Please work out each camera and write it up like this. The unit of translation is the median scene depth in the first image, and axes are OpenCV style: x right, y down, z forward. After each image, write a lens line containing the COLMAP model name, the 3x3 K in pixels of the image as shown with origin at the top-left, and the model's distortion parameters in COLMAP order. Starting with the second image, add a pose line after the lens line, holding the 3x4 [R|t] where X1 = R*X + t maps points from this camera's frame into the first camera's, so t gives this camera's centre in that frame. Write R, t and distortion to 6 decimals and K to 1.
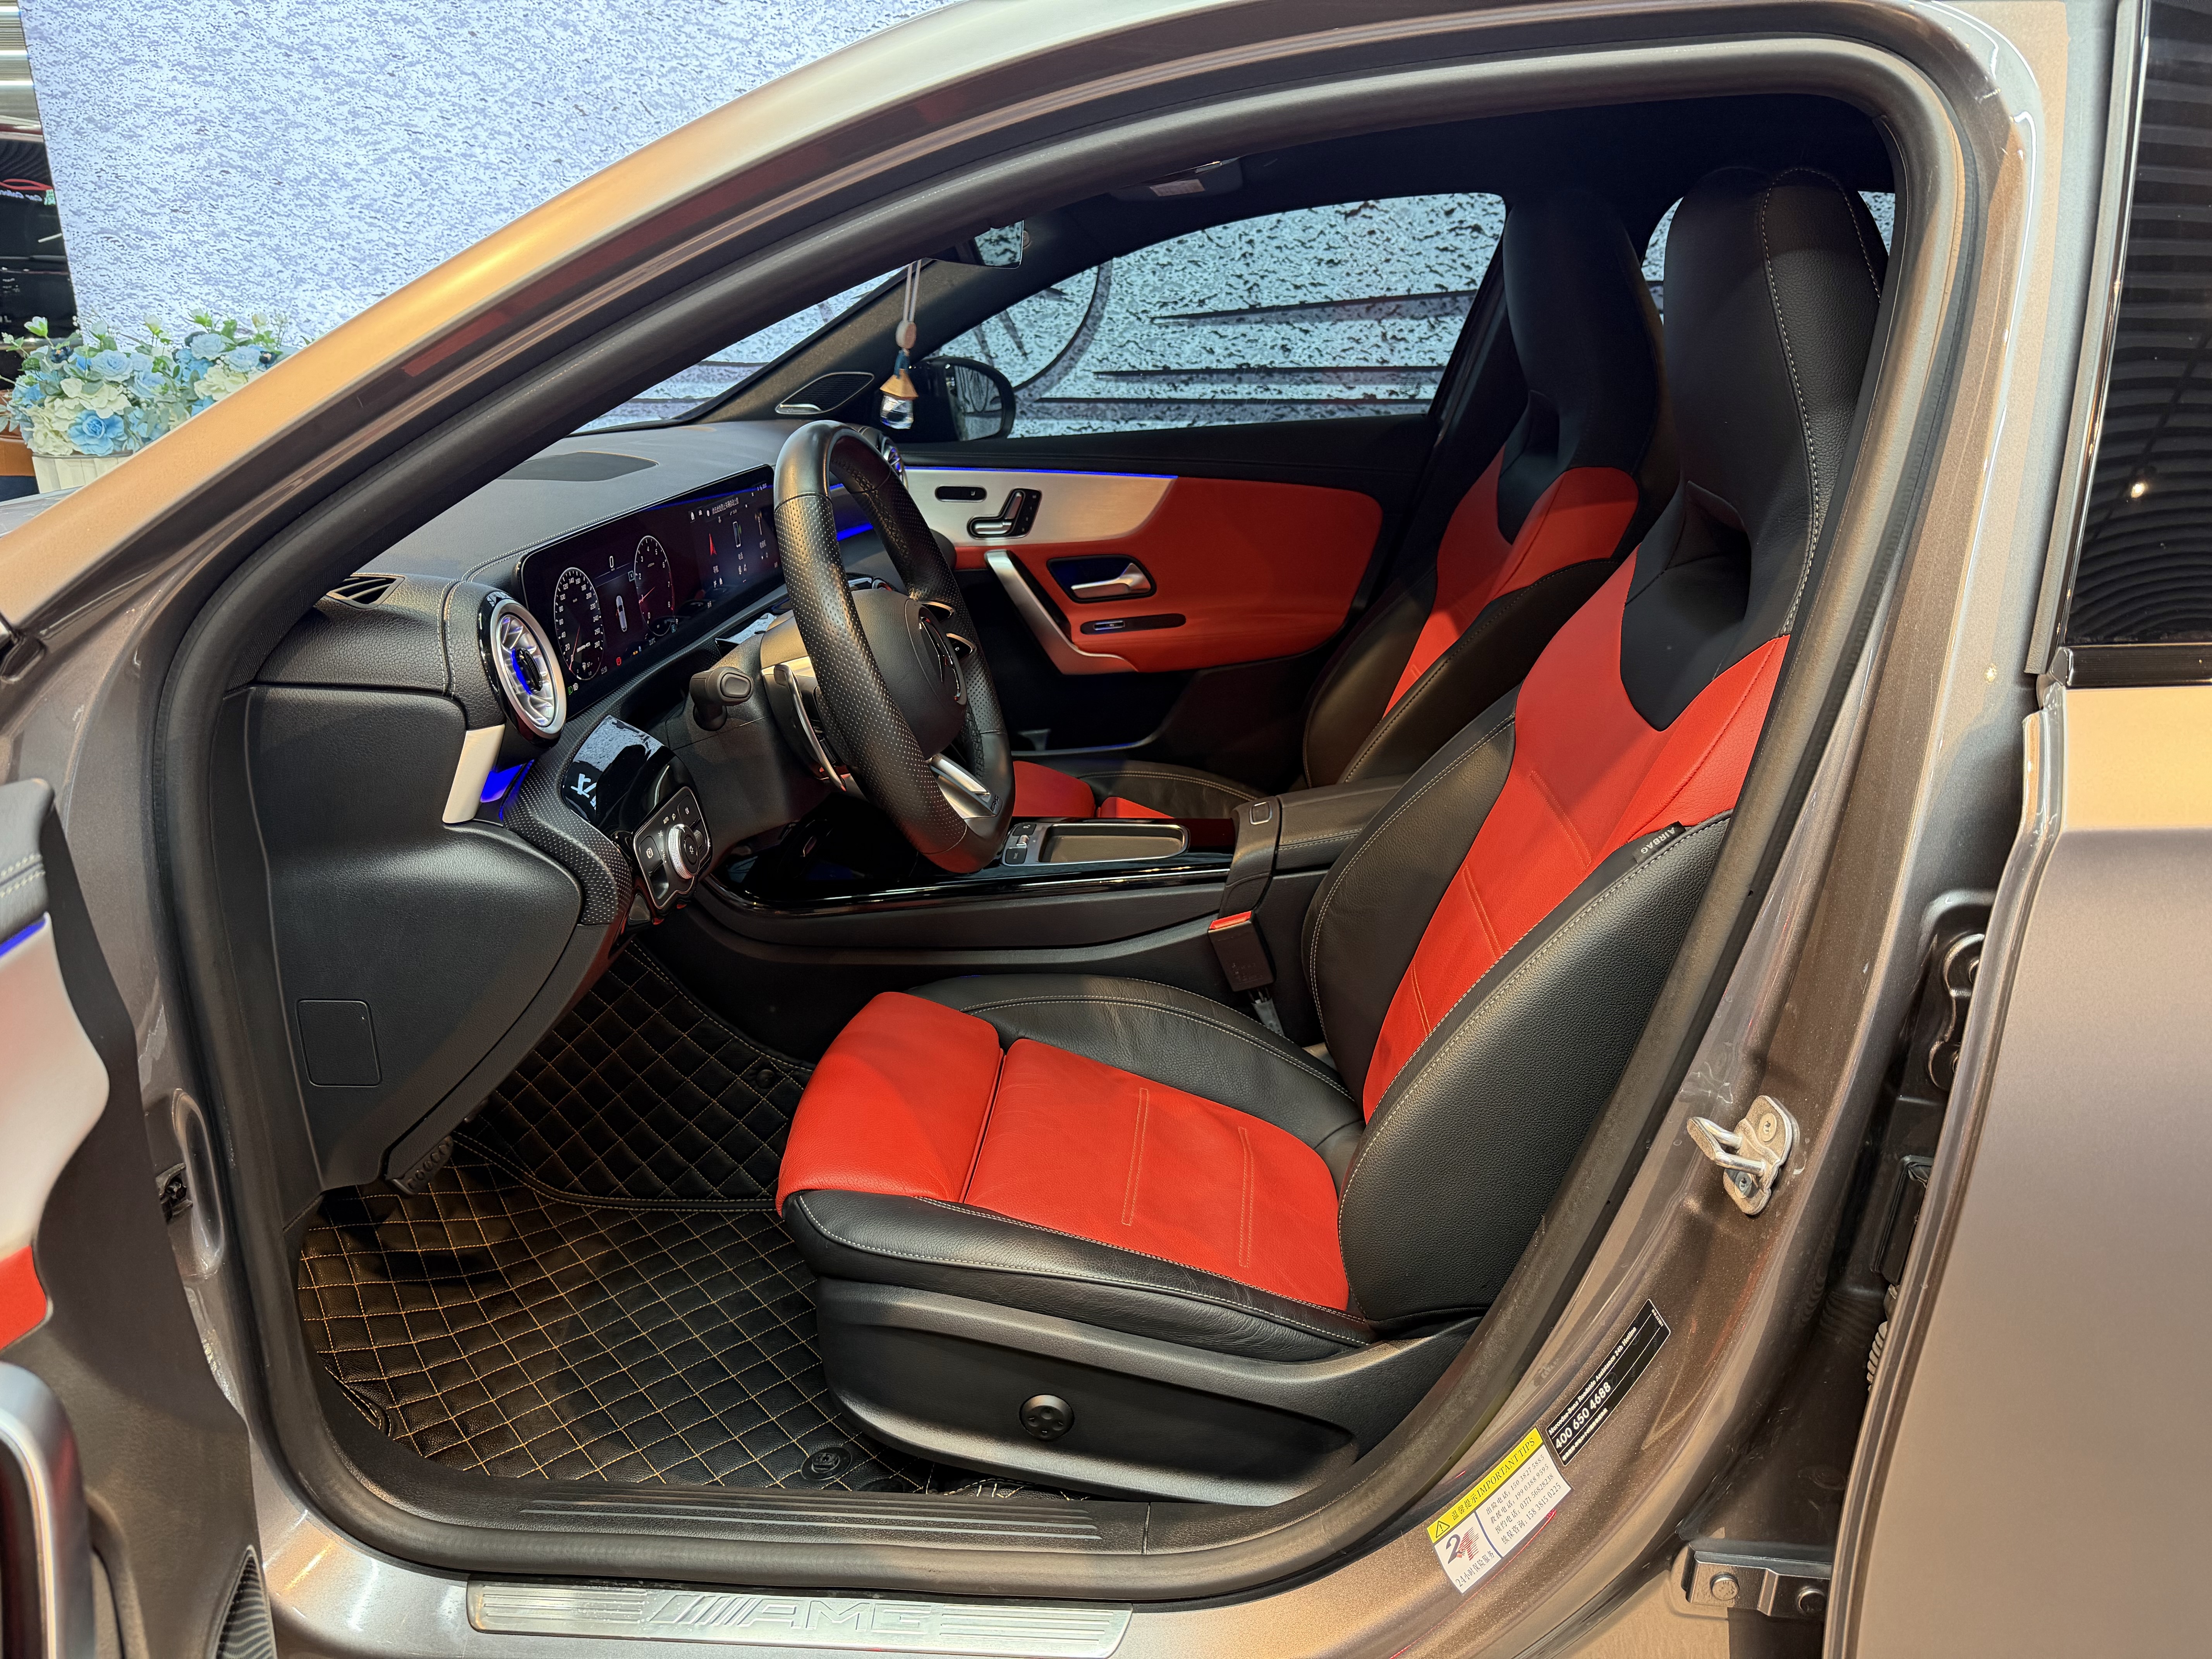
lens RADIAL K [[1412.4, 0, 1088.7], [0, 1412.4, 834.1], [0, 0, 1]] dist [0.037044, -0.040884]
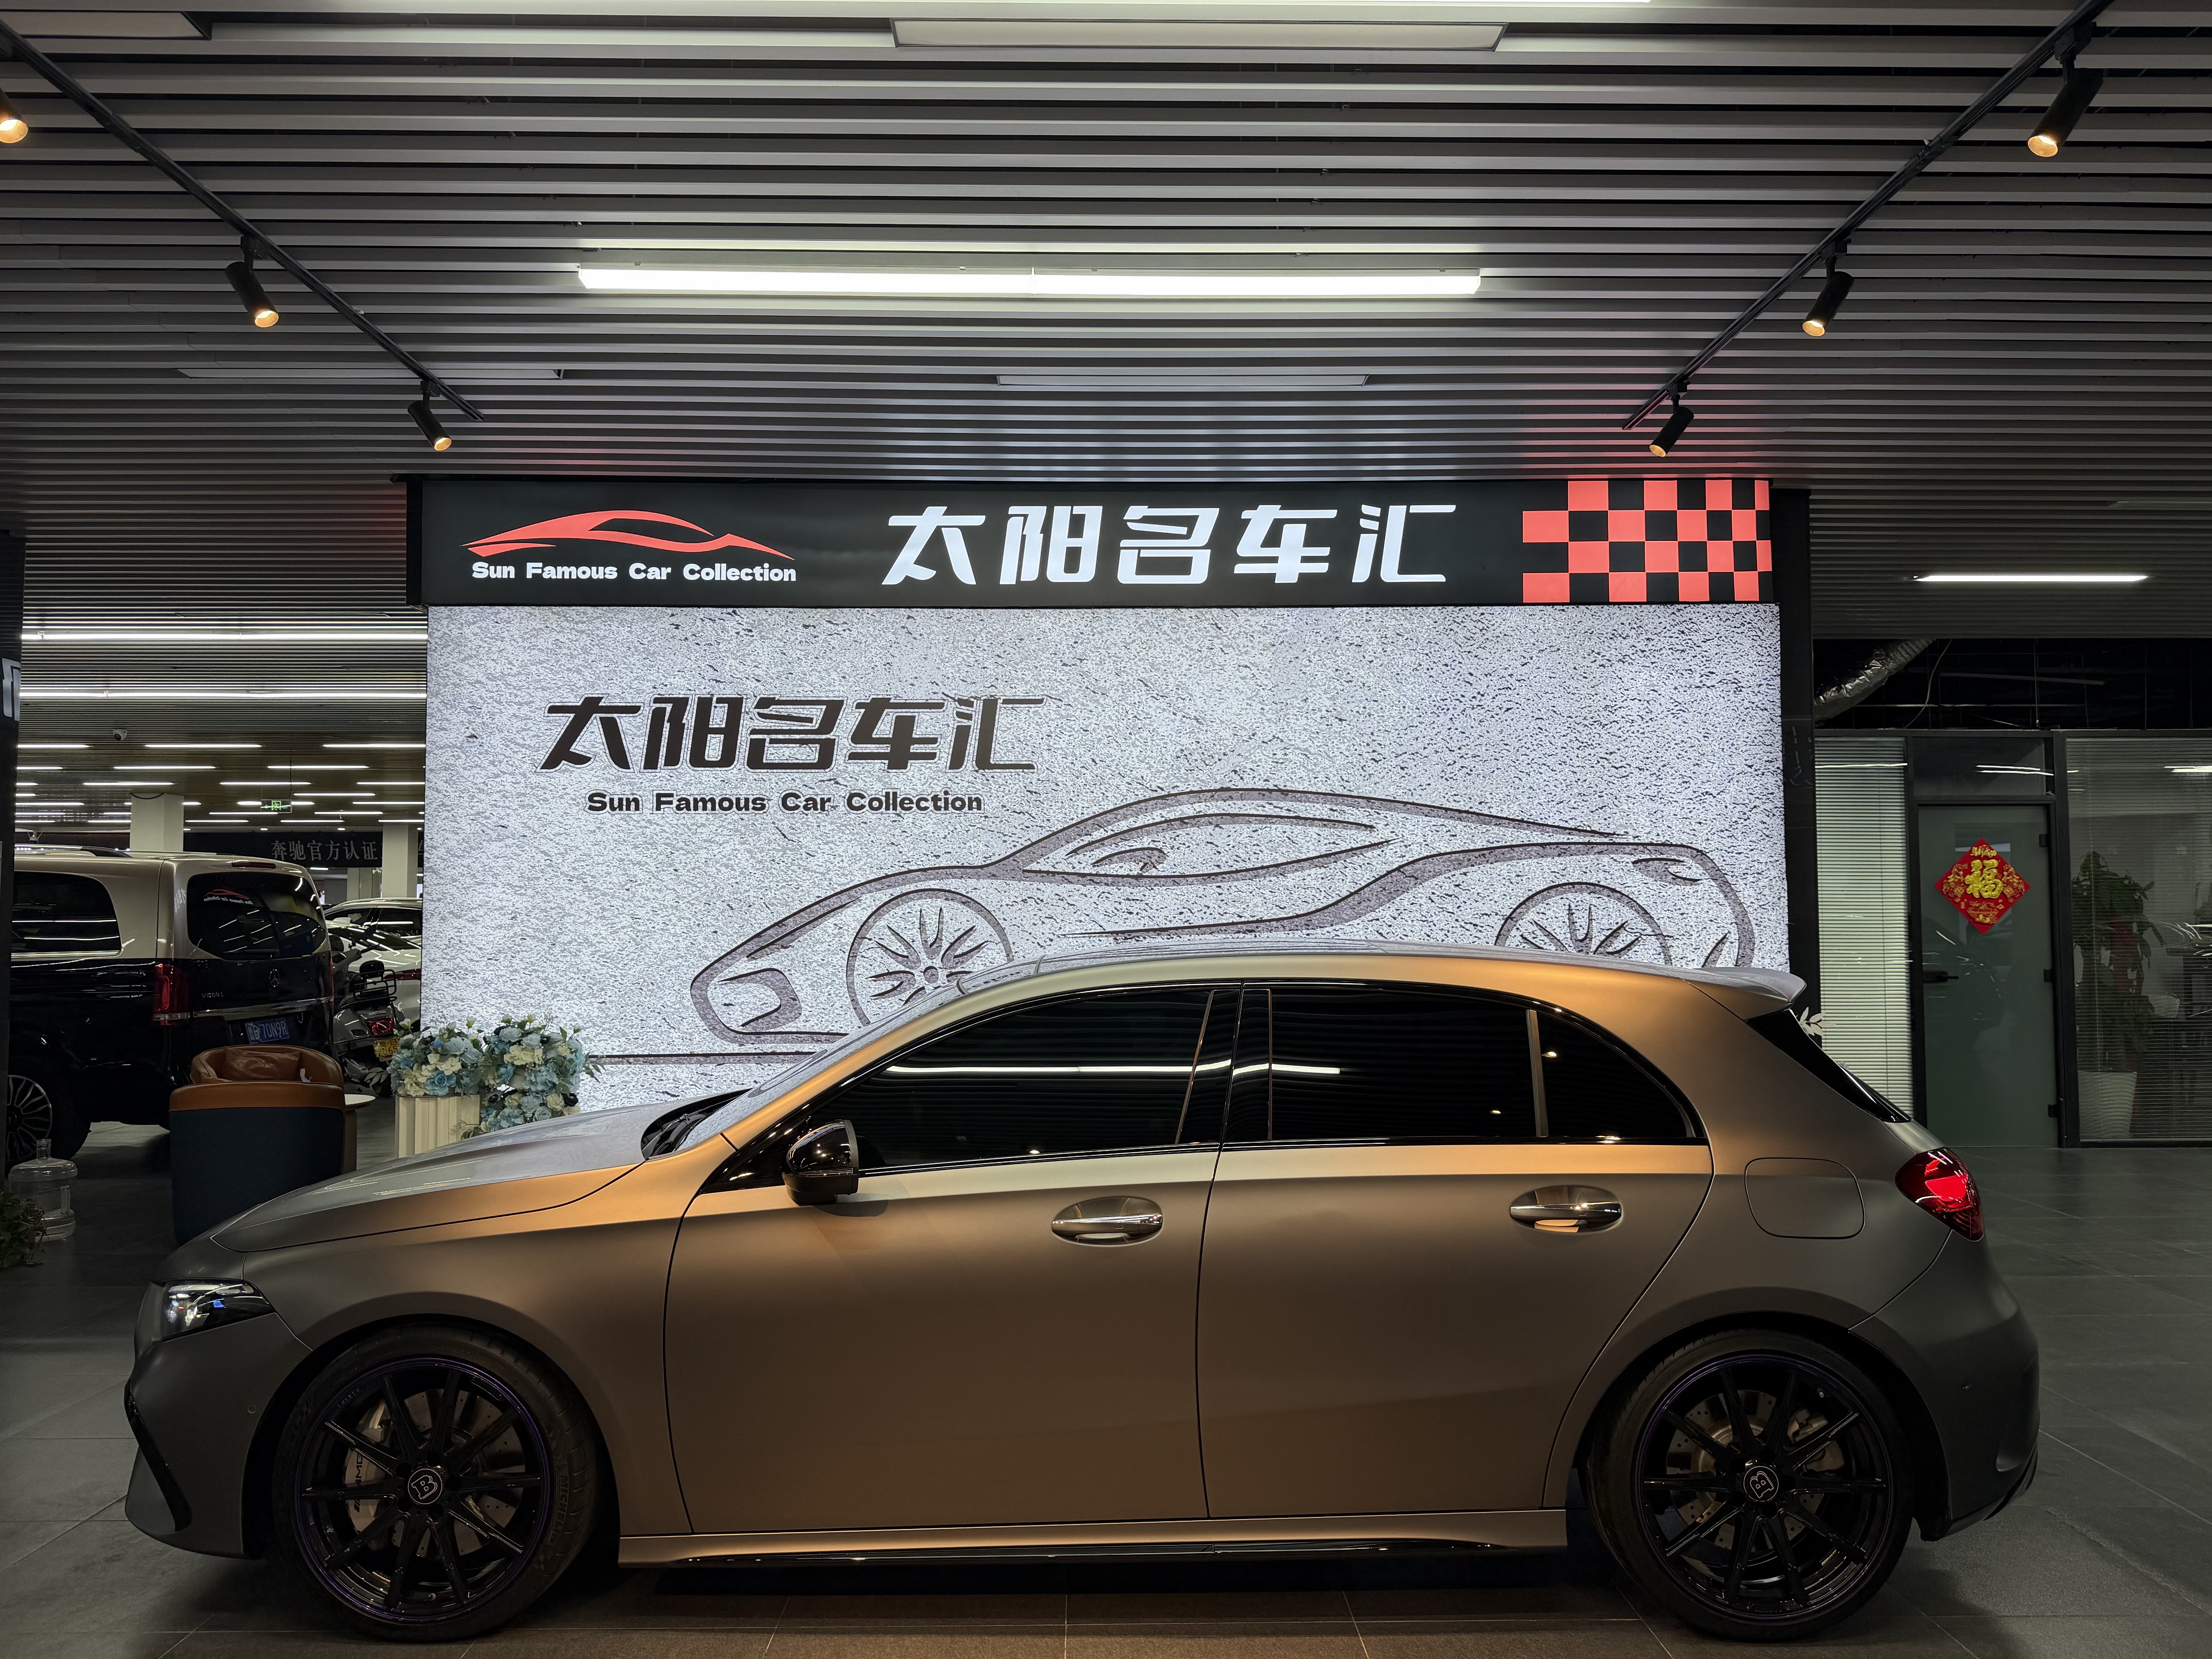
lens RADIAL K [[1544.0, 0, 1136.8], [0, 1544.0, 847.6], [0, 0, 1]] dist [0.027004, -0.049417]
pose [[0.996950, -0.006956, 0.077728, 0.015923], [0.036032, 0.924527, -0.379409, 0.200791], [-0.069223, 0.381053, 0.921958, -0.908860]]
